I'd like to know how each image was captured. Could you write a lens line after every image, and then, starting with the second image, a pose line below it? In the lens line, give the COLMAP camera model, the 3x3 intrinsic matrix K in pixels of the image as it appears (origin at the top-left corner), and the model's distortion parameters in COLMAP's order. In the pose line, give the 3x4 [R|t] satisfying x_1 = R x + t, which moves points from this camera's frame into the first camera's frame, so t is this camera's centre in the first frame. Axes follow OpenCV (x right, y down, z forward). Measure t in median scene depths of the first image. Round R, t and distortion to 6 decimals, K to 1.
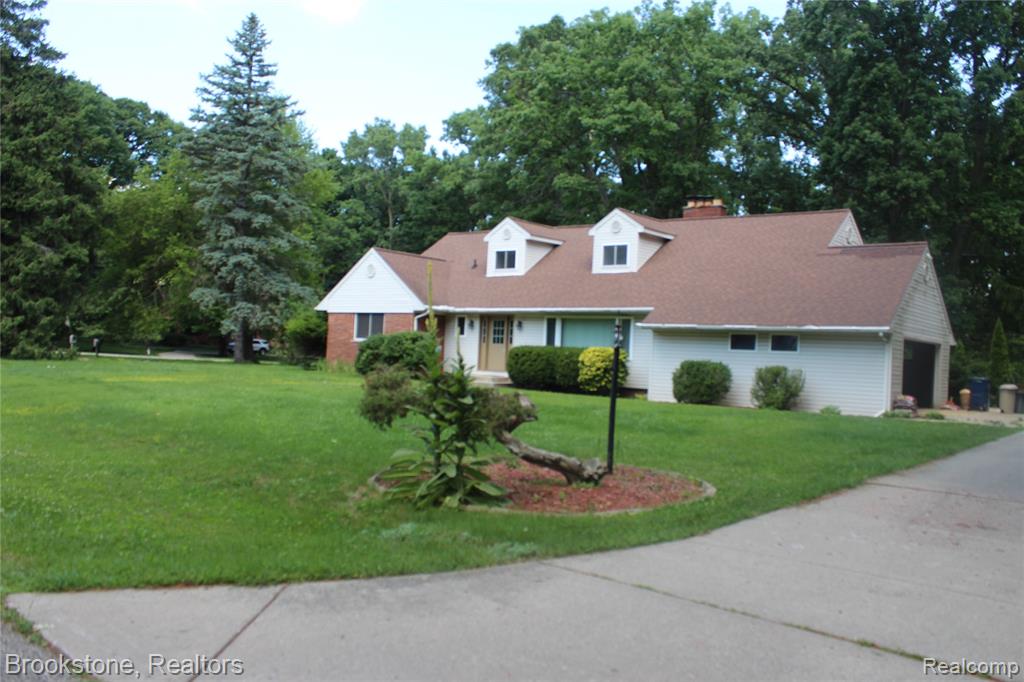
lens RADIAL K [[858.7, 0, 521.4], [0, 858.7, 337.2], [0, 0, 1]] dist [-0.166943, 0.137603]
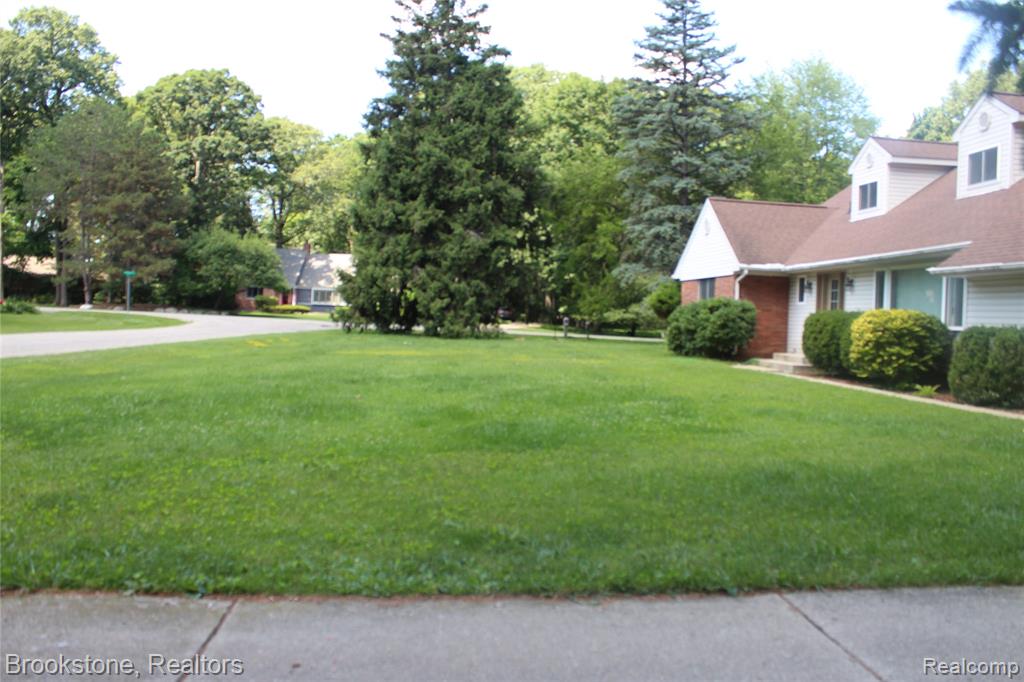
lens RADIAL K [[858.7, 0, 521.4], [0, 858.7, 337.2], [0, 0, 1]] dist [-0.166943, 0.137603]
pose [[0.705649, -0.003025, -0.708555, 0.252623], [0.011509, 0.999908, 0.007194, 0.018406], [0.708468, -0.013231, 0.705619, 0.278007]]
